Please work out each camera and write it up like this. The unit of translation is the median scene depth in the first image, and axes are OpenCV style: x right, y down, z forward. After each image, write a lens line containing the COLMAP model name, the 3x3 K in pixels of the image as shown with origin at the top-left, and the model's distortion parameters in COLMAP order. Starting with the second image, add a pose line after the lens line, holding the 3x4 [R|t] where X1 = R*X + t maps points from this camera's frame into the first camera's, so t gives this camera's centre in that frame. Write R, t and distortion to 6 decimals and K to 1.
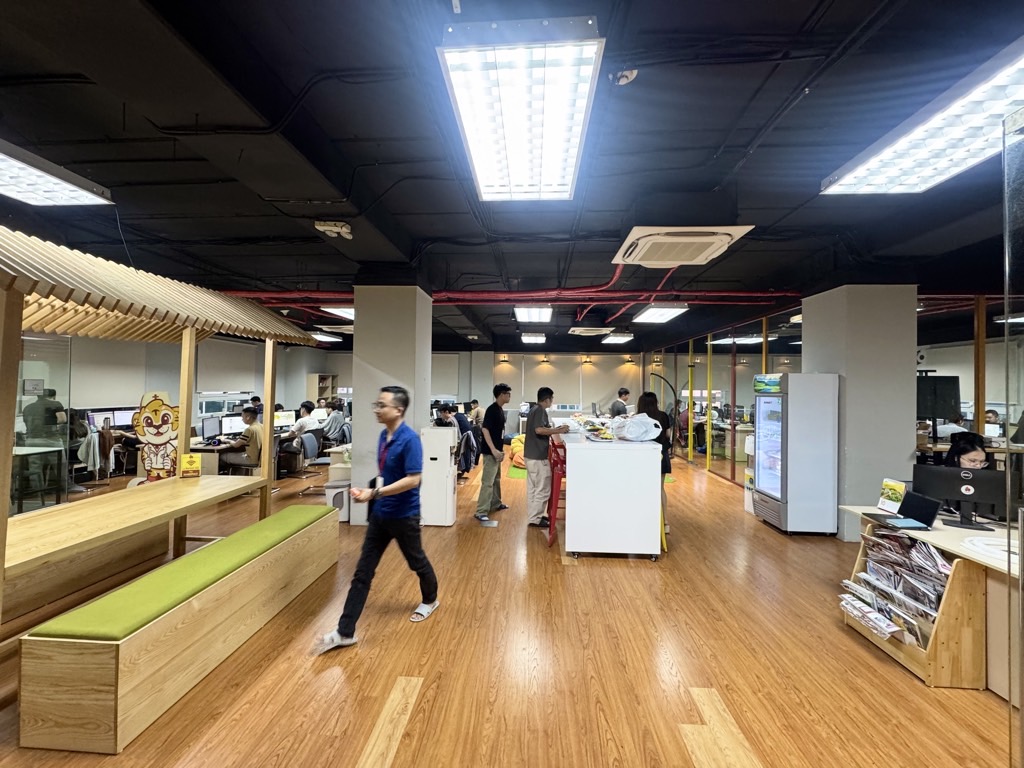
lens RADIAL K [[408.7, 0, 511.4], [0, 408.7, 380.7], [0, 0, 1]] dist [-0.003574, 0.000677]
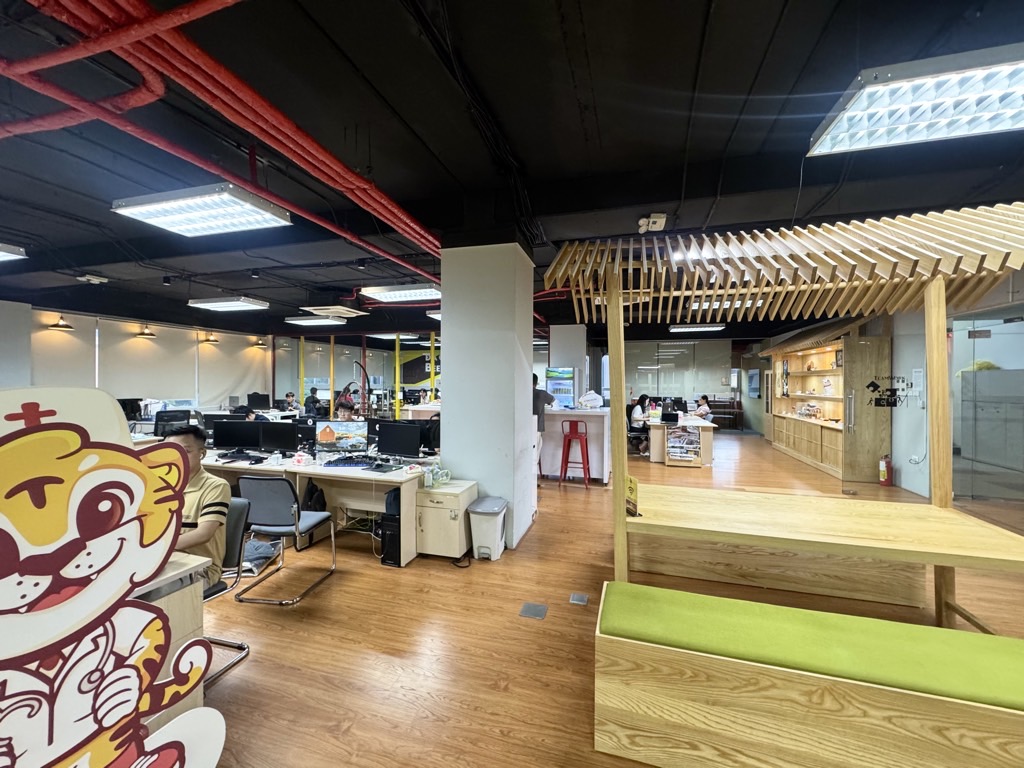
lens RADIAL K [[408.7, 0, 512.0], [0, 408.7, 381.6], [0, 0, 1]] dist [-0.003574, 0.000677]
pose [[0.222633, -0.013581, 0.974808, -1.305626], [-0.016079, 0.999716, 0.017601, 0.020832], [-0.974770, -0.019593, 0.222352, 0.940753]]
